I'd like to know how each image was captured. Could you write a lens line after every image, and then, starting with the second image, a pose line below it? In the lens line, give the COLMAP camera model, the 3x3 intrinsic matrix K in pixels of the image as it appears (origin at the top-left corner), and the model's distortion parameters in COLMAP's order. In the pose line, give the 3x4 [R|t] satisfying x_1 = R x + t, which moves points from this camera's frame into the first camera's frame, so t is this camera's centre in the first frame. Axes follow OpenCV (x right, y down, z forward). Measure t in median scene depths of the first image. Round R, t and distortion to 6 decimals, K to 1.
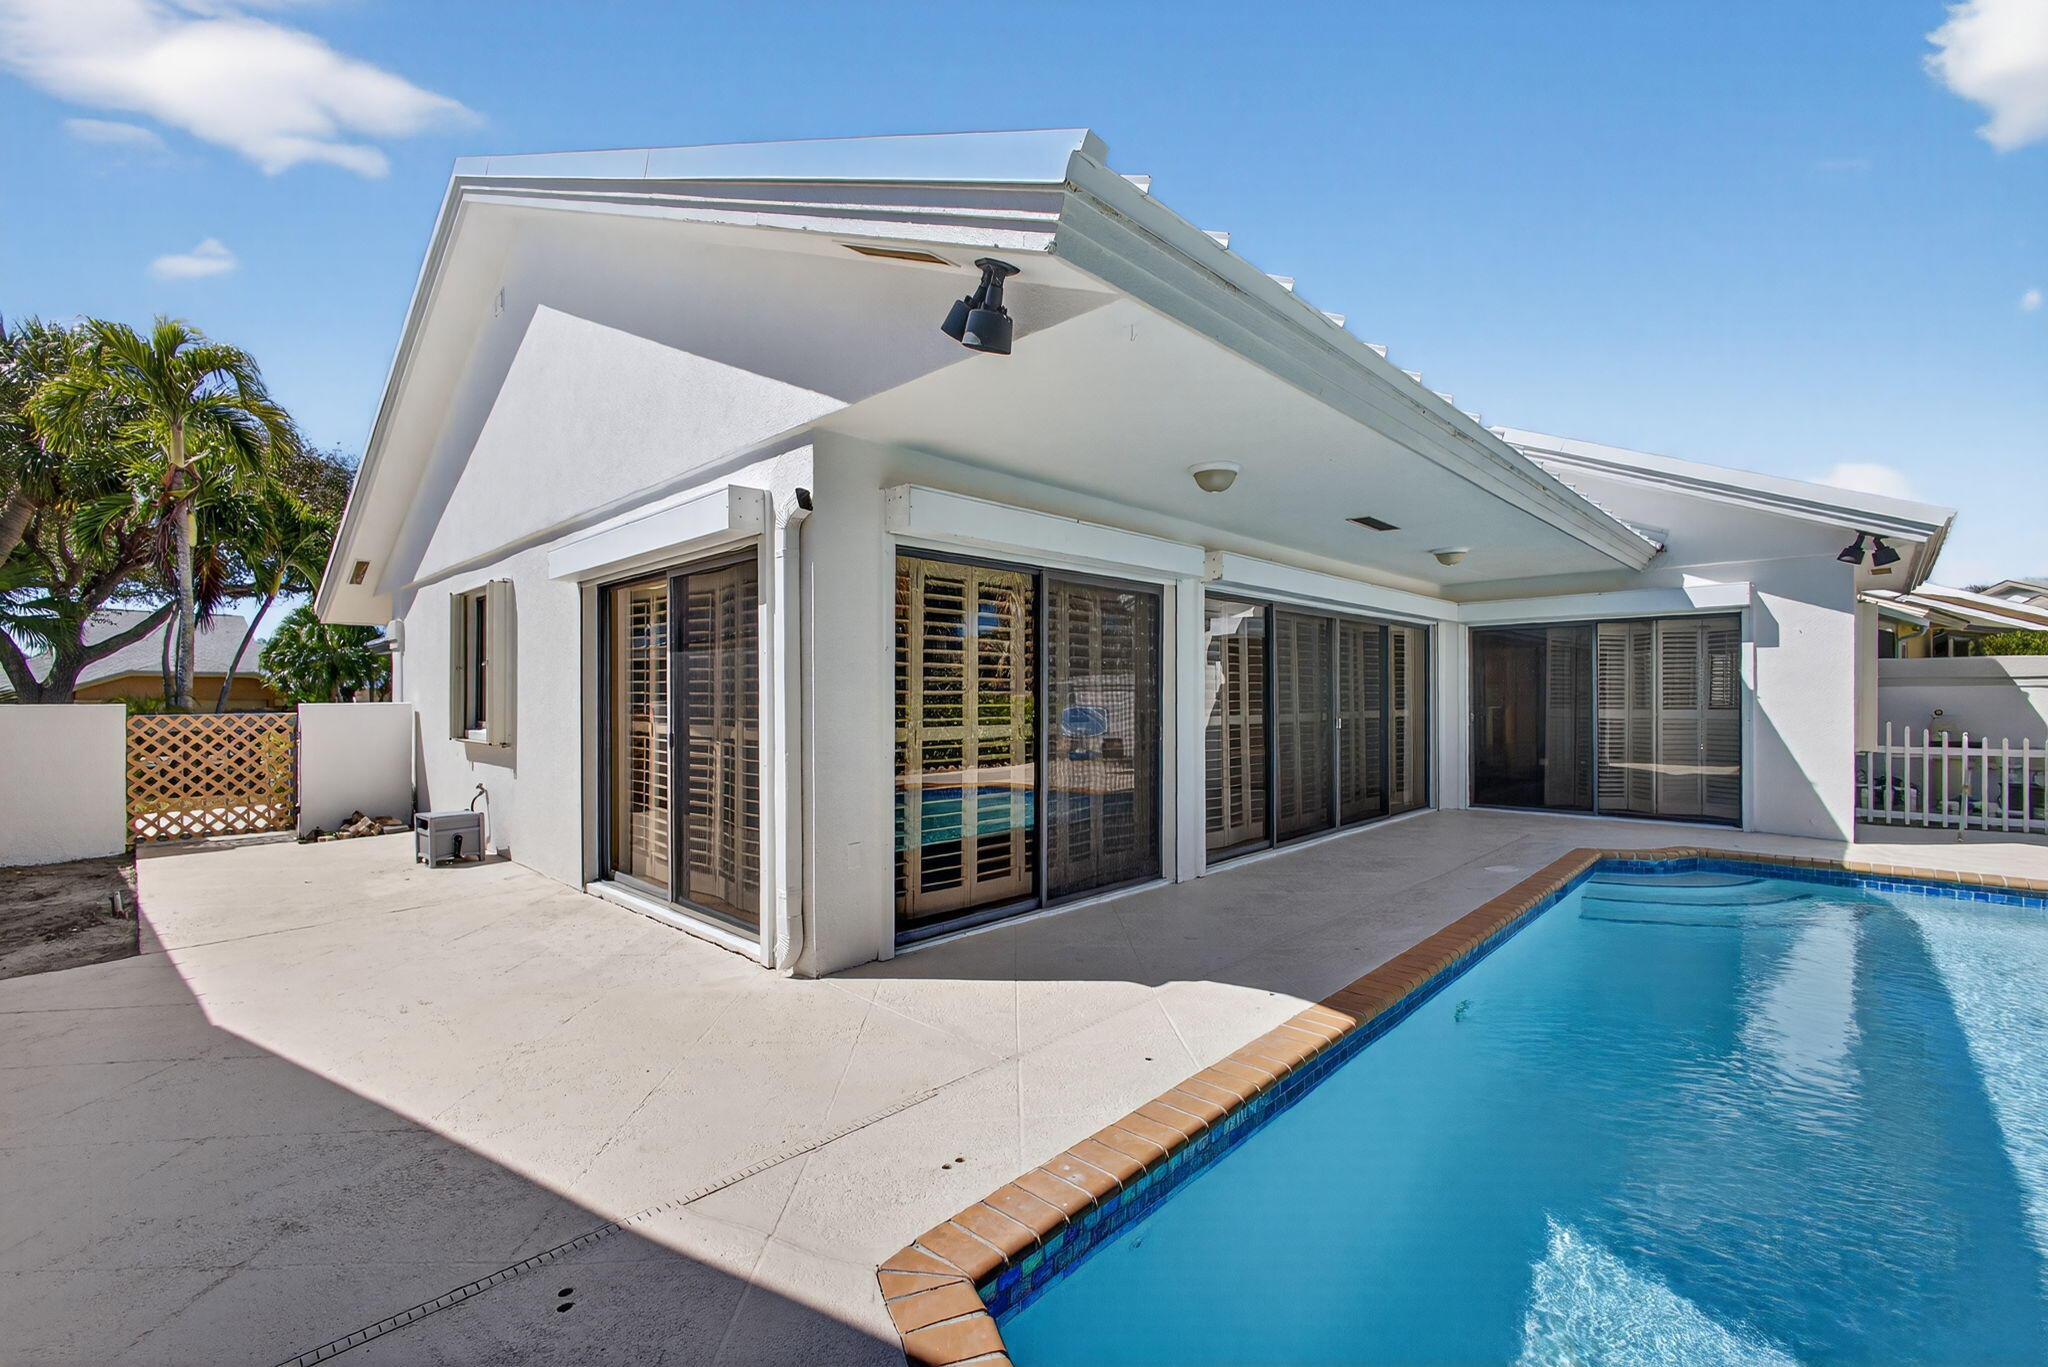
lens RADIAL K [[870.6, 0, 1024.6], [0, 870.6, 690.2], [0, 0, 1]] dist [-0.004668, 0.003639]
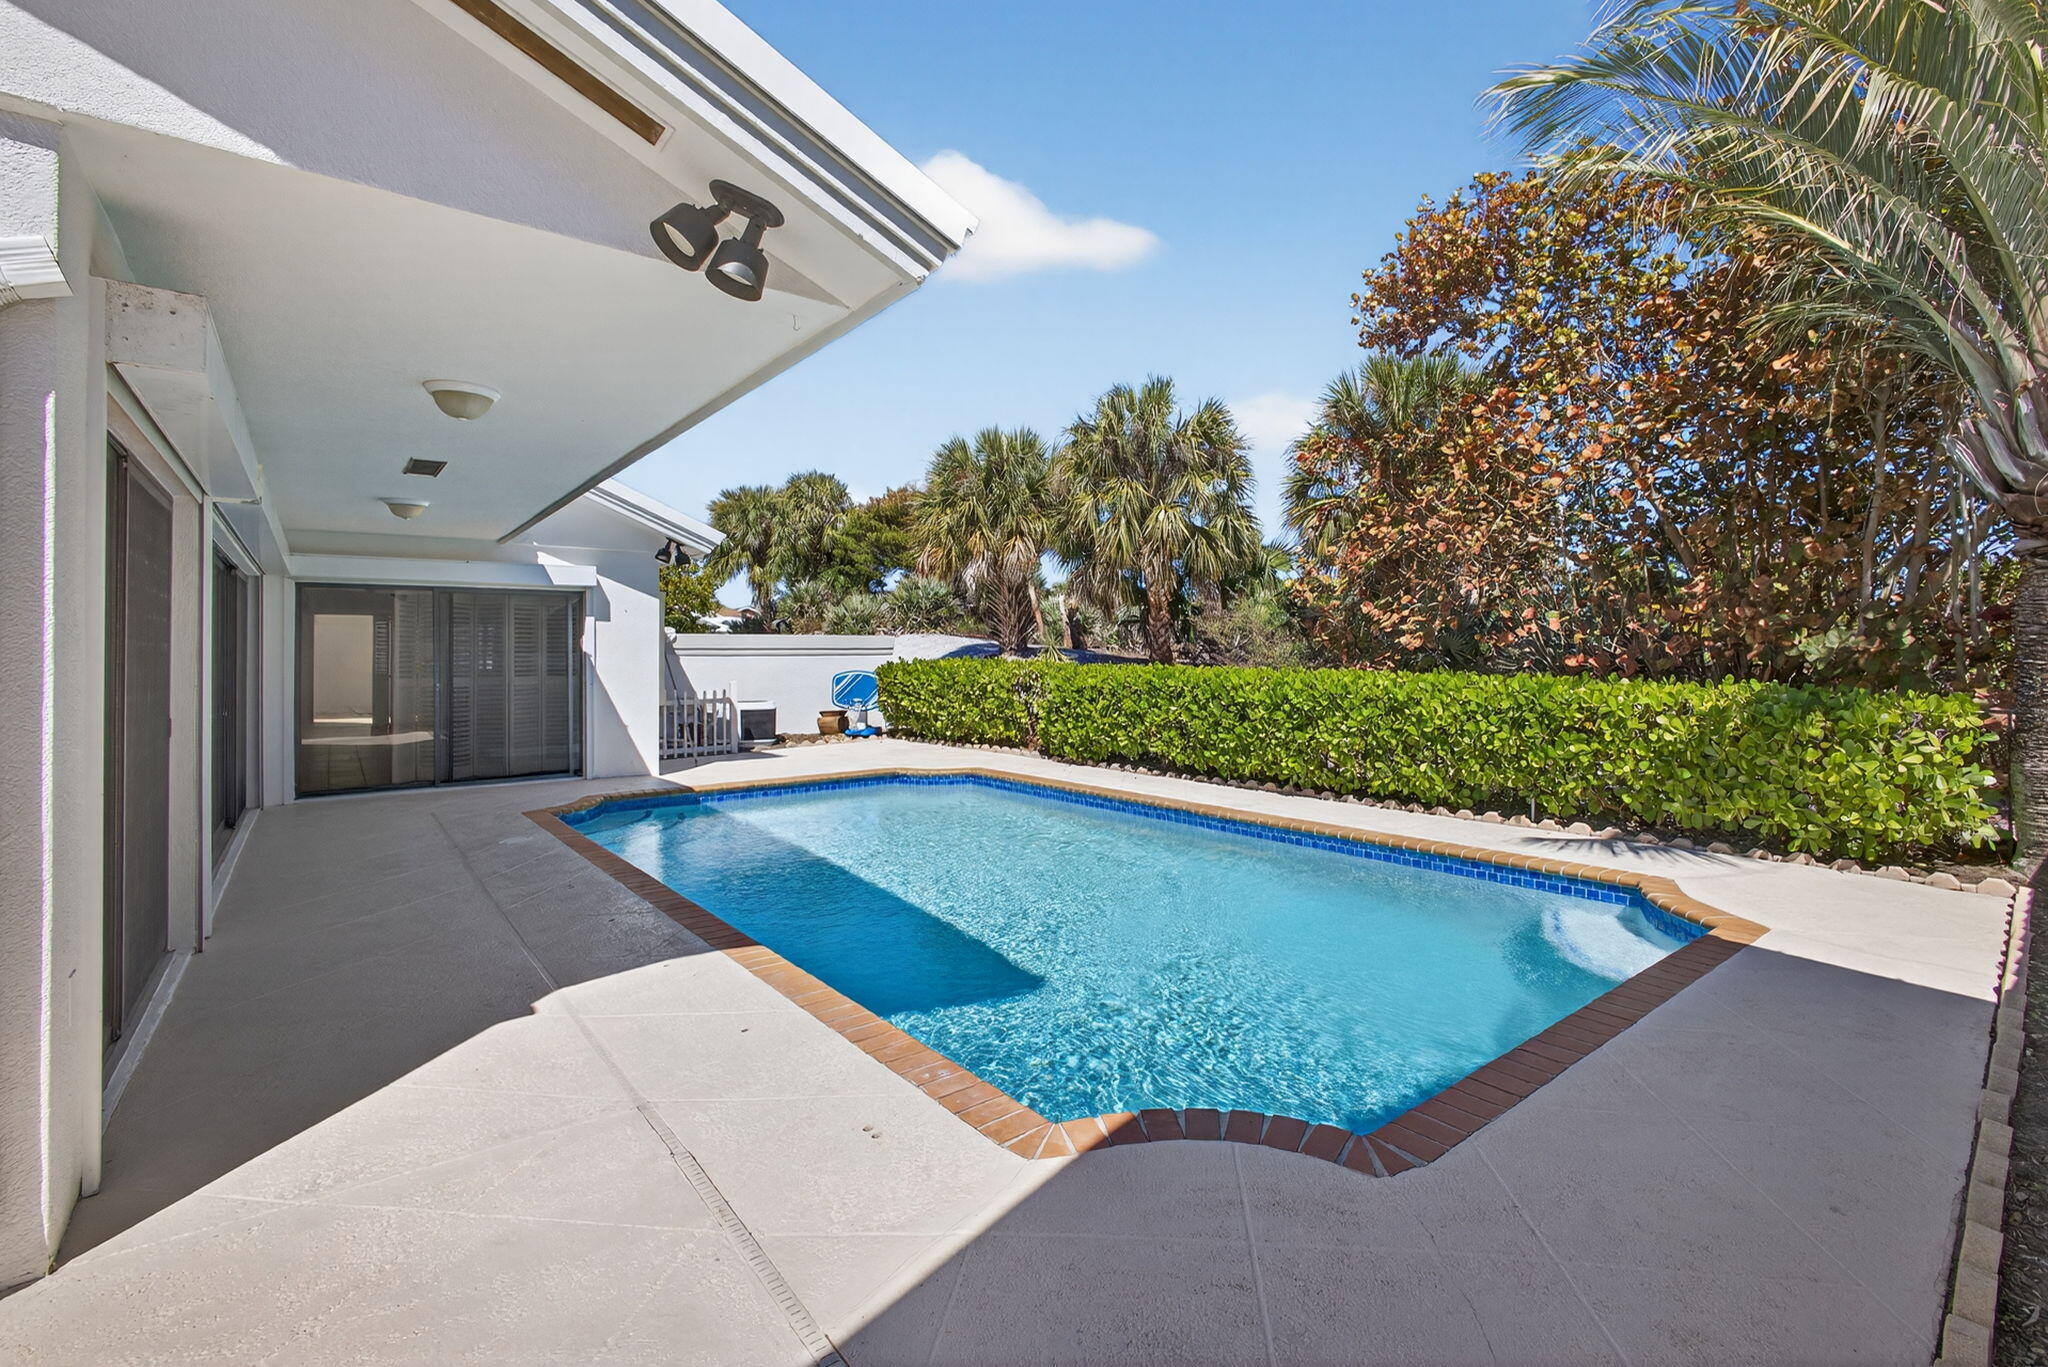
lens RADIAL K [[967.0, 0, 1024.9], [0, 967.0, 668.2], [0, 0, 1]] dist [-0.000480, 0.000150]
pose [[0.178075, -0.007072, 0.983991, -0.381134], [-0.006913, 0.999941, 0.008438, -0.001737], [-0.983993, -0.008305, 0.178016, 0.207560]]
